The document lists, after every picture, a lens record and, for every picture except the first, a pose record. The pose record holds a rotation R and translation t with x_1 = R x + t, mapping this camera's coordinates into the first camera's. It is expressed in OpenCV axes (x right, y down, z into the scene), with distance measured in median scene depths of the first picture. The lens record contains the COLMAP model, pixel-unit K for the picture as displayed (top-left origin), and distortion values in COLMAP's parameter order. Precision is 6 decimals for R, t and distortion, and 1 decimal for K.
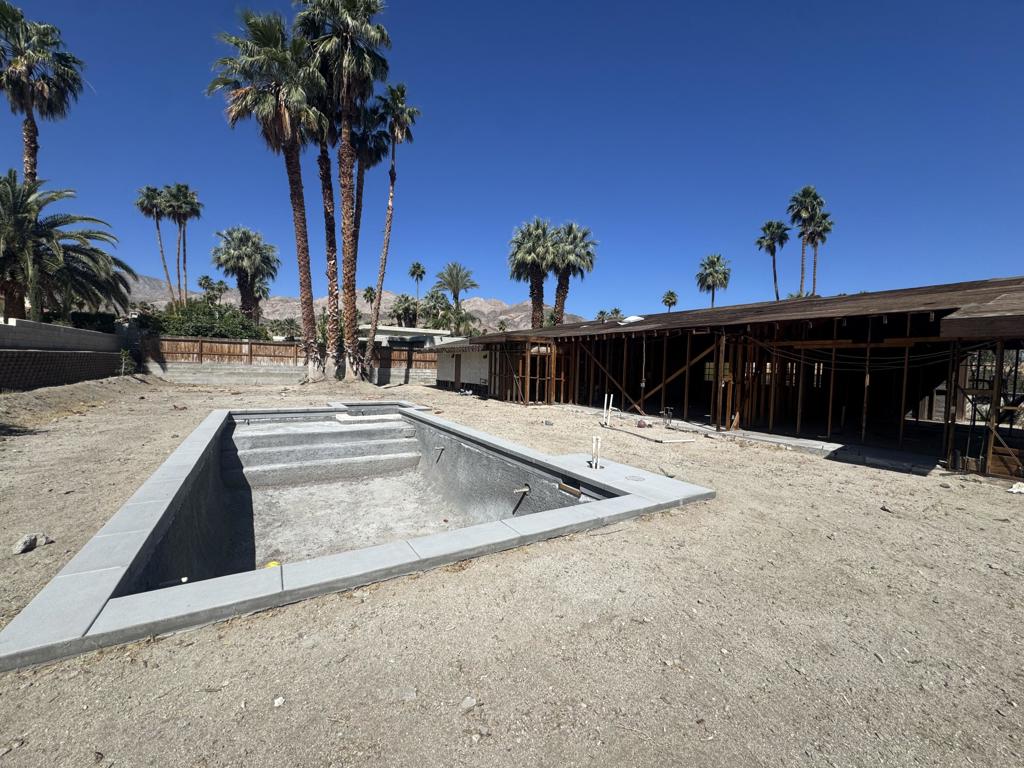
lens RADIAL K [[408.7, 0, 507.3], [0, 408.7, 382.9], [0, 0, 1]] dist [-0.002421, 0.000890]
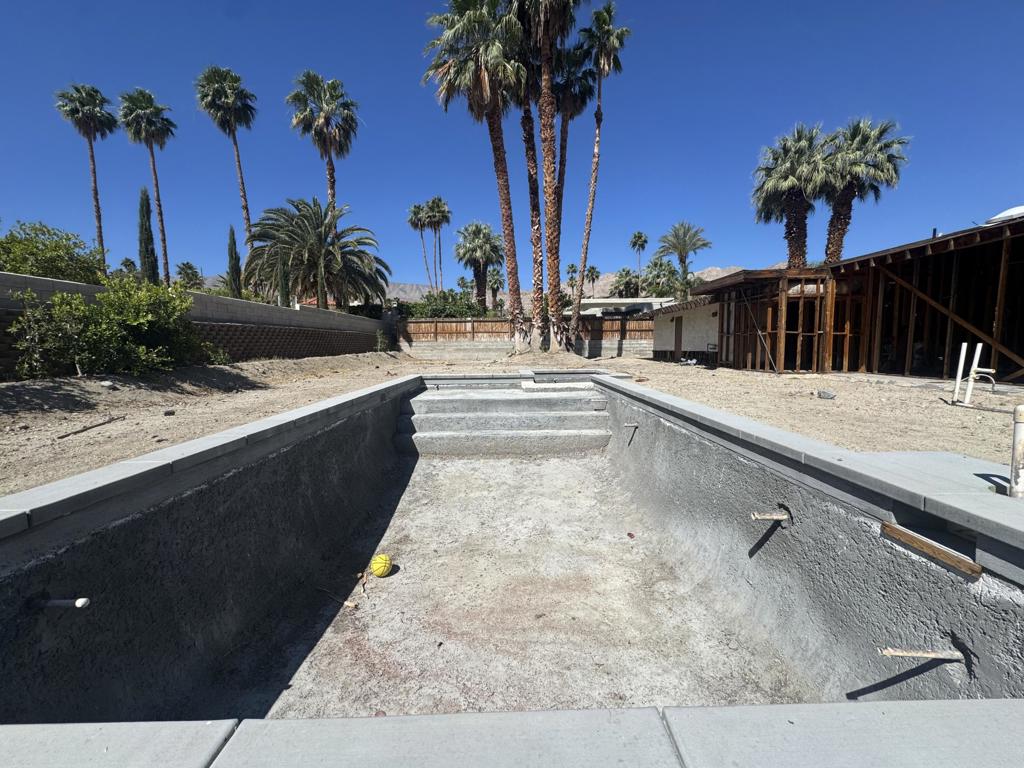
lens RADIAL K [[408.7, 0, 509.0], [0, 408.7, 380.5], [0, 0, 1]] dist [-0.002421, 0.000890]
pose [[0.860101, 0.006004, -0.510088, 0.005159], [0.014334, 0.999251, 0.035932, 0.027696], [0.509922, -0.038217, 0.859372, 0.148413]]
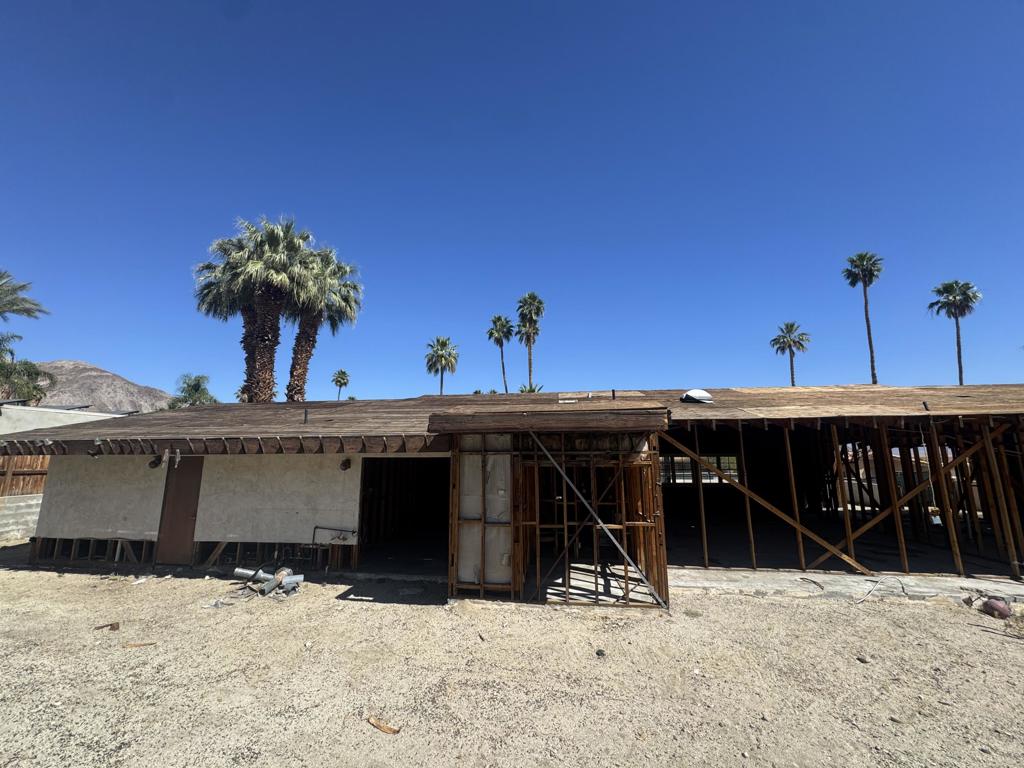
lens RADIAL K [[408.7, 0, 516.9], [0, 408.7, 381.5], [0, 0, 1]] dist [-0.002421, 0.000890]
pose [[0.628986, 0.104891, 0.770308, -0.262237], [0.056113, 0.982146, -0.179555, -0.064821], [-0.775389, 0.156162, 0.611871, 0.659843]]
